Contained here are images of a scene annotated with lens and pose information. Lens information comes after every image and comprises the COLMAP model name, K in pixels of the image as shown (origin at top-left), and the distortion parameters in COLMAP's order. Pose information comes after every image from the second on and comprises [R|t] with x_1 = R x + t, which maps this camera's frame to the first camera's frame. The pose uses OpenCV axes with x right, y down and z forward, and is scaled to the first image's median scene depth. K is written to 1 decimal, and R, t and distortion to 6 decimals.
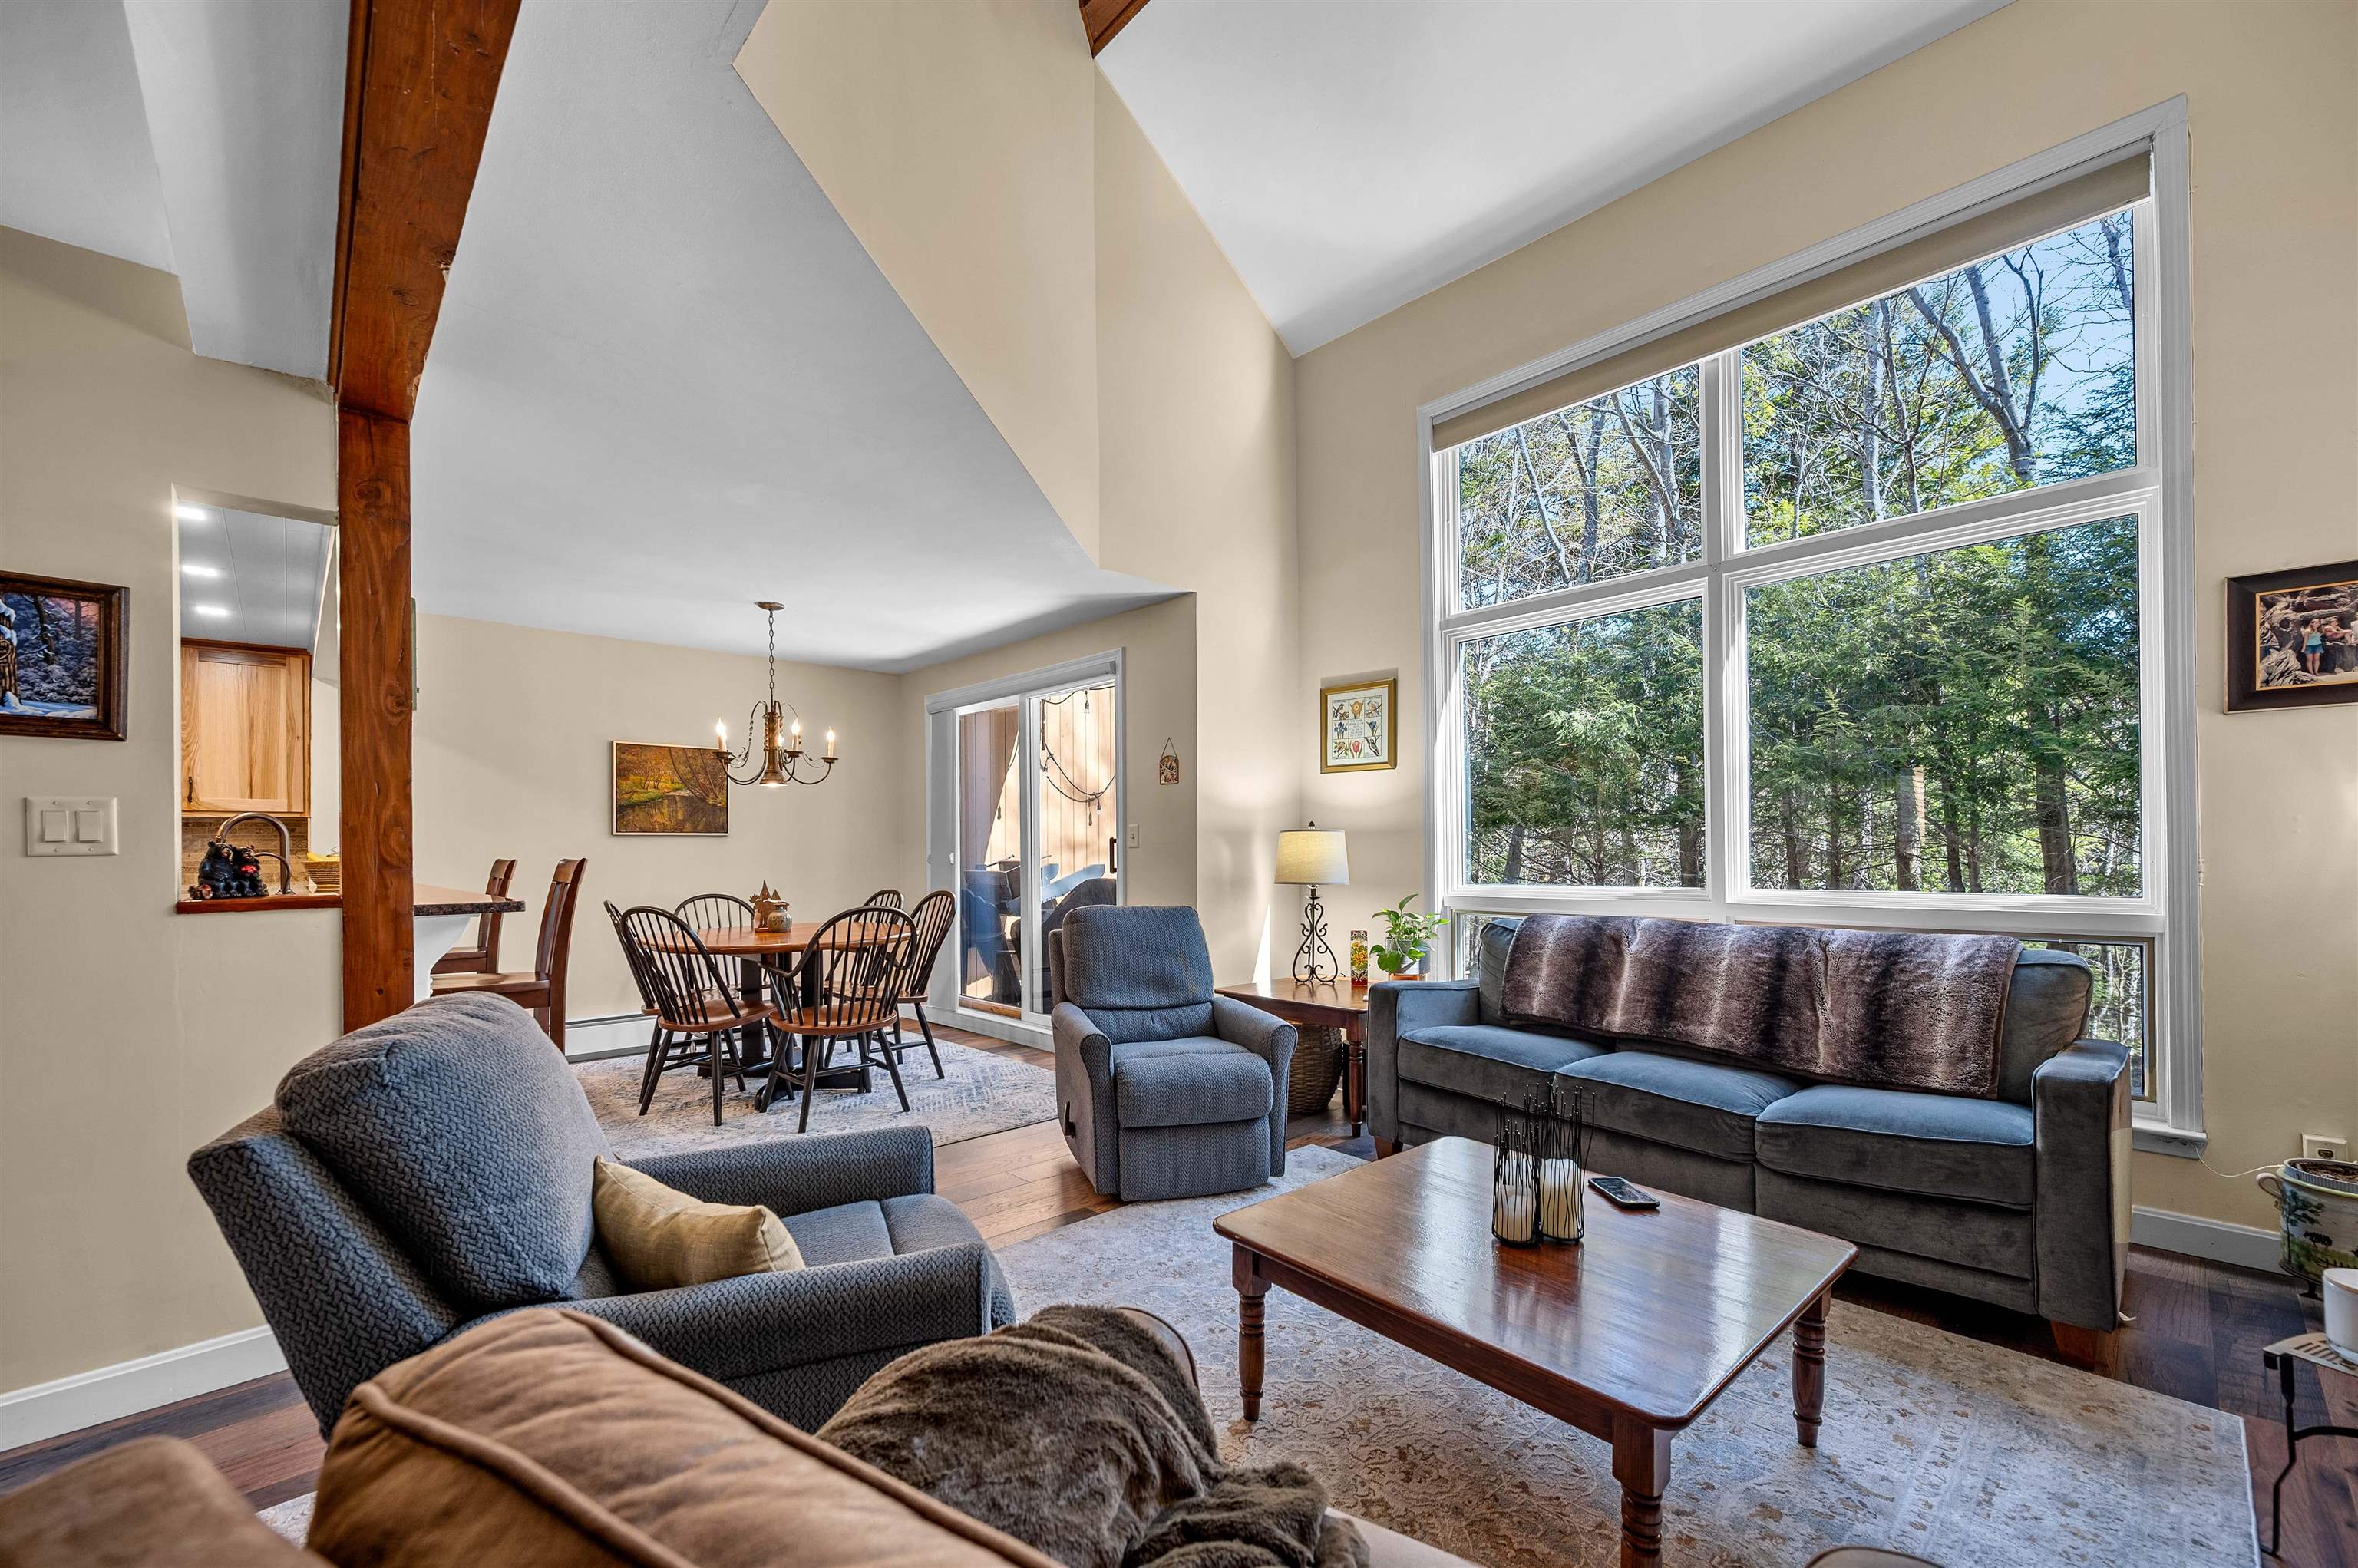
lens RADIAL K [[940.1, 0, 1157.8], [0, 940.1, 839.8], [0, 0, 1]] dist [0.001601, -0.000215]
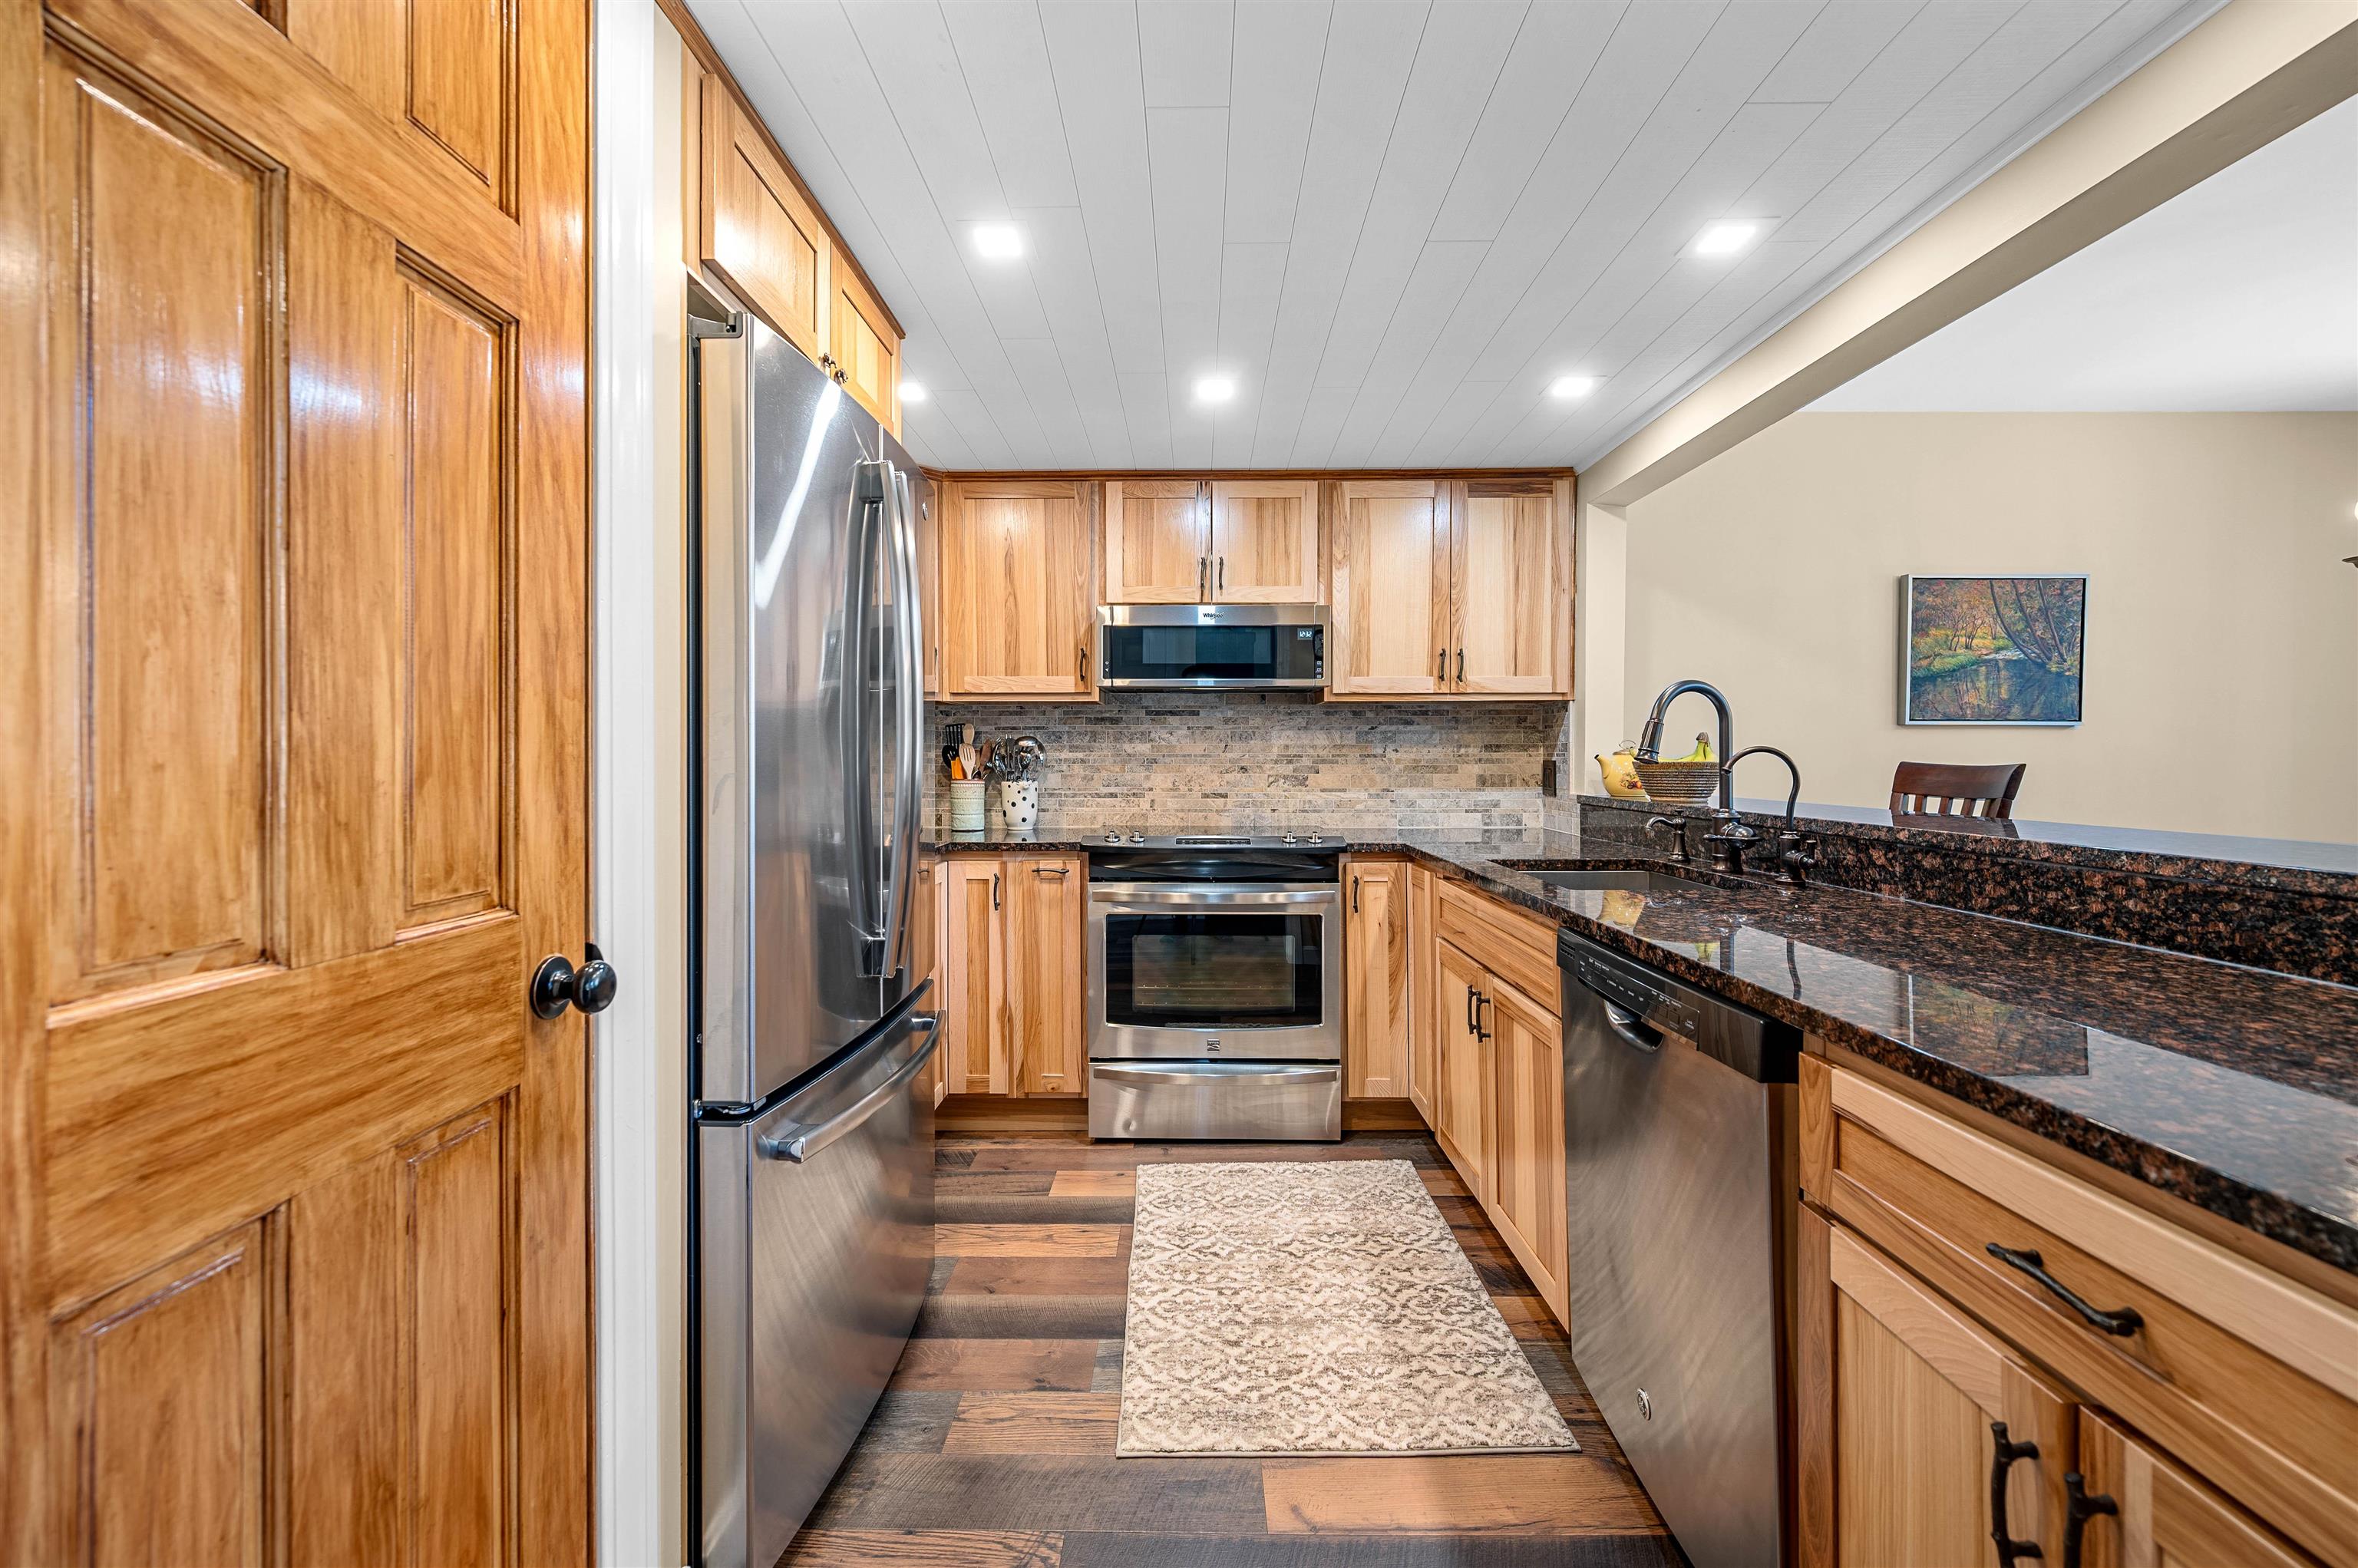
lens RADIAL K [[940.1, 0, 1184.3], [0, 940.1, 761.6], [0, 0, 1]] dist [0.001601, -0.000215]
pose [[0.732694, 0.014058, -0.680413, -0.595009], [0.000799, 0.999768, 0.021516, 0.006067], [0.680558, -0.016308, 0.732513, 0.253543]]
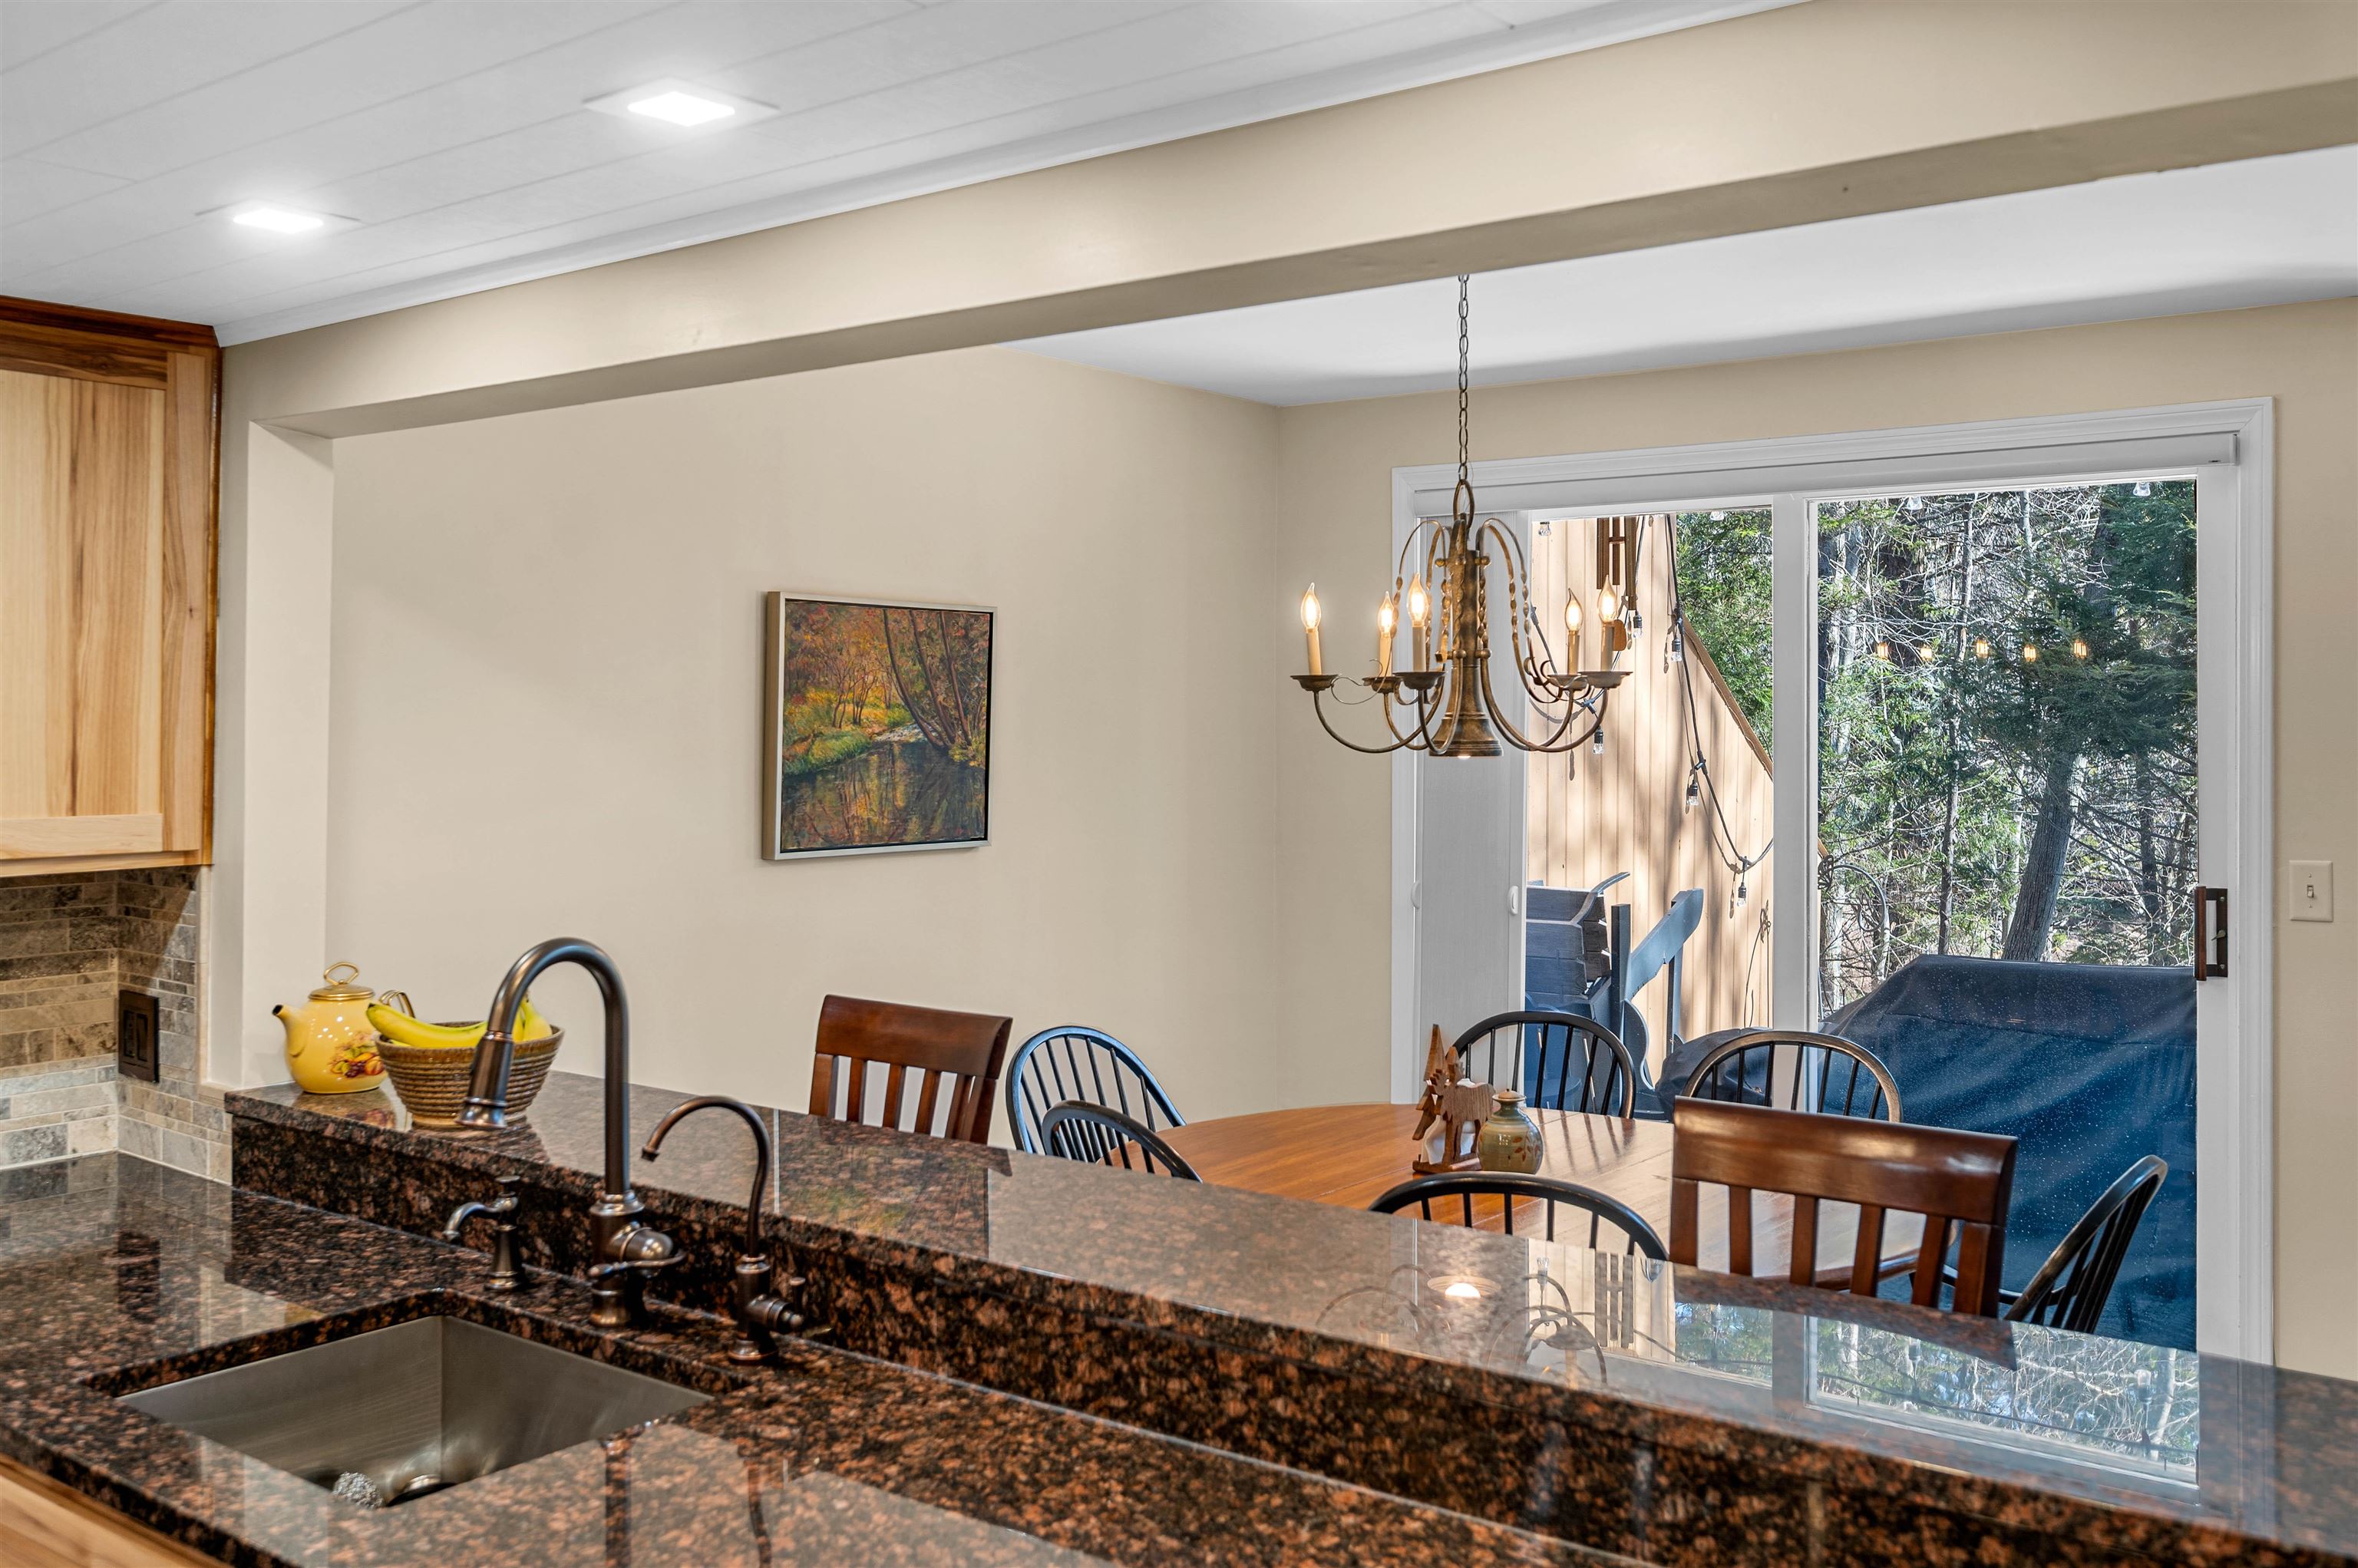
lens RADIAL K [[2062.1, 0, 1163.4], [0, 2062.1, 686.4], [0, 0, 1]] dist [0.012634, -0.043903]
pose [[0.985679, 0.015002, 0.167962, -0.668384], [-0.014219, 0.999882, -0.005867, -0.079783], [-0.168030, 0.003395, 0.985776, 0.260817]]
